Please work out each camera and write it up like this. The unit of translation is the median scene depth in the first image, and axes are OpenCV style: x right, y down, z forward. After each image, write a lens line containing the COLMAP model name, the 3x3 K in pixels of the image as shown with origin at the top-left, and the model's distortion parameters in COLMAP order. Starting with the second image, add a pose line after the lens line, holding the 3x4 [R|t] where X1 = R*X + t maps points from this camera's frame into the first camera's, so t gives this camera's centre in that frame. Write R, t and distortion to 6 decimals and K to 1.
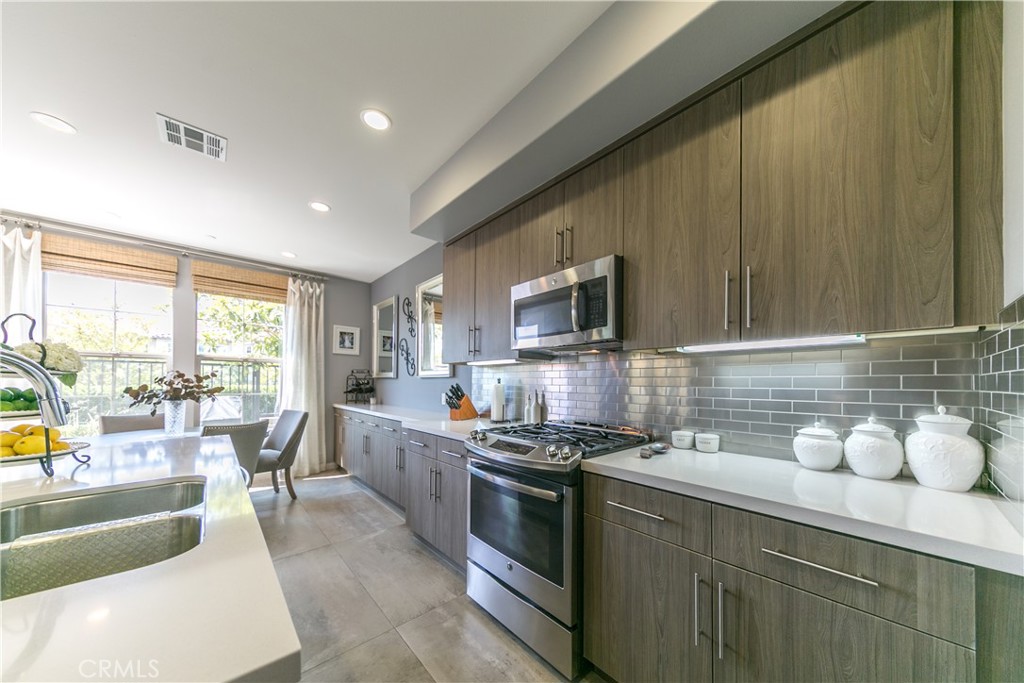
lens RADIAL K [[342.8, 0, 524.9], [0, 342.8, 378.2], [0, 0, 1]] dist [0.000749, -0.000039]
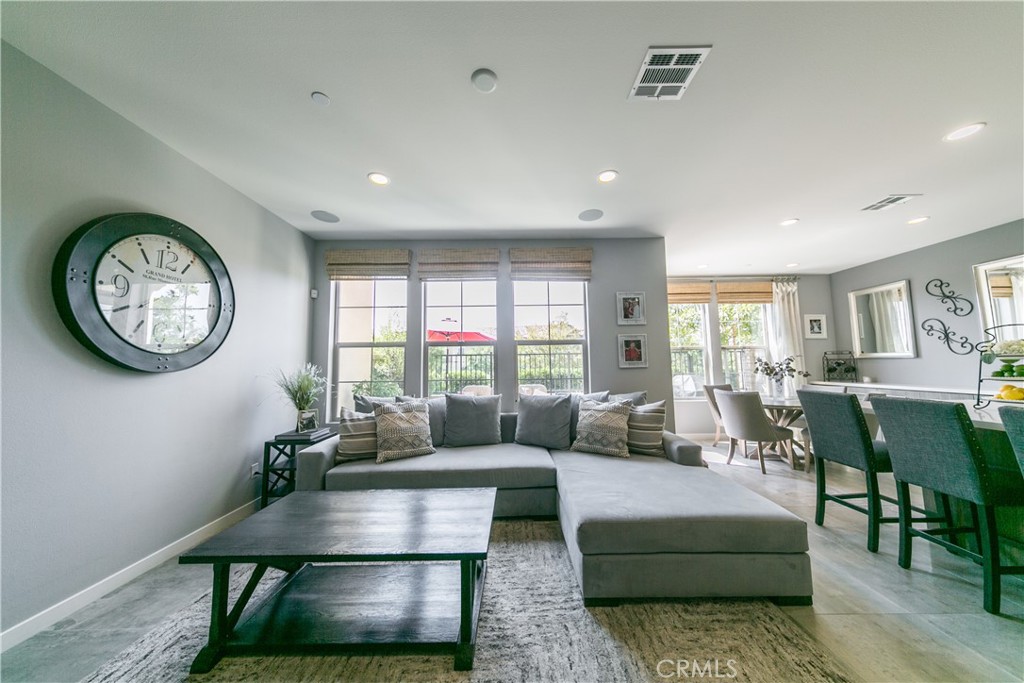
lens RADIAL K [[321.4, 0, 512.0], [0, 321.4, 341.5], [0, 0, 1]] dist [0.001866, 0.000035]
pose [[0.723957, -0.067337, -0.686551, -1.322542], [0.026519, 0.997205, -0.069843, -0.028878], [0.689336, 0.032357, 0.723719, -1.253025]]
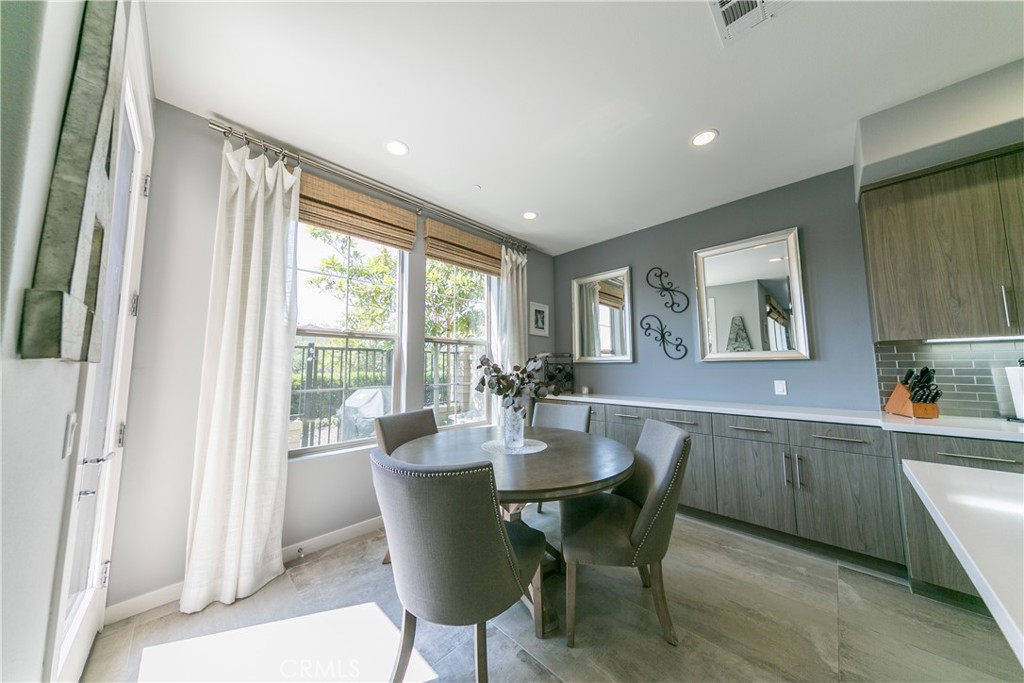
lens RADIAL K [[321.1, 0, 518.2], [0, 321.1, 336.2], [0, 0, 1]] dist [0.000451, 0.000132]
pose [[0.998690, -0.006126, 0.050809, -1.567900], [0.010407, 0.996375, -0.084427, -0.001636], [-0.050107, 0.084845, 0.995133, 0.502832]]
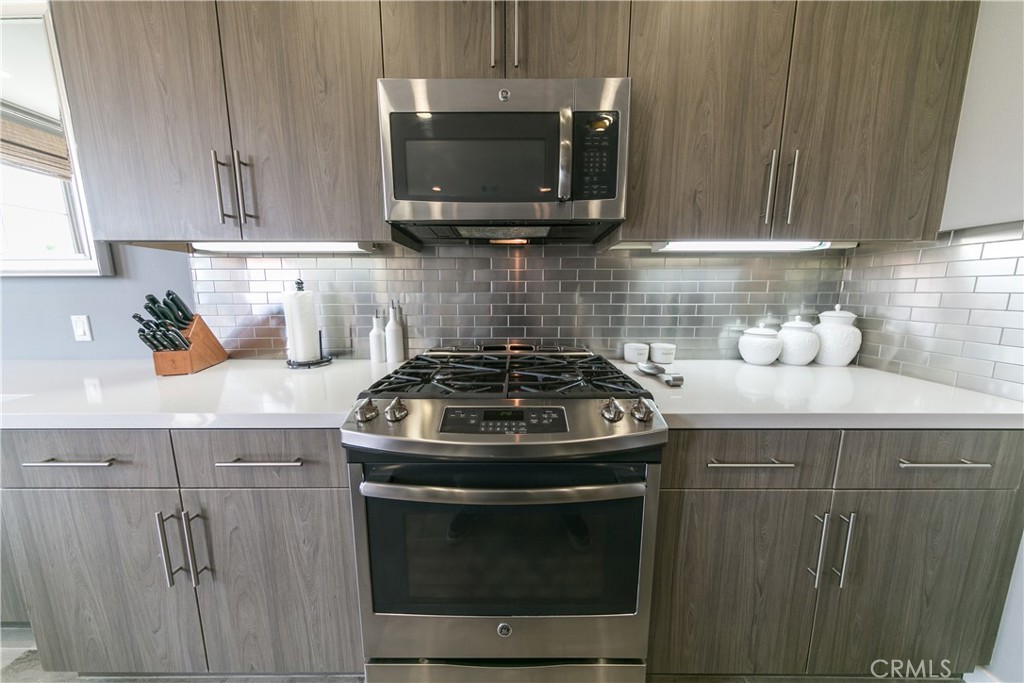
lens RADIAL K [[328.6, 0, 518.1], [0, 328.6, 337.2], [0, 0, 1]] dist [0.000232, 0.000026]
pose [[0.676002, -0.110264, 0.728604, -0.295281], [-0.004908, 0.988046, 0.154081, 0.009602], [-0.736884, -0.107736, 0.667380, 0.565176]]
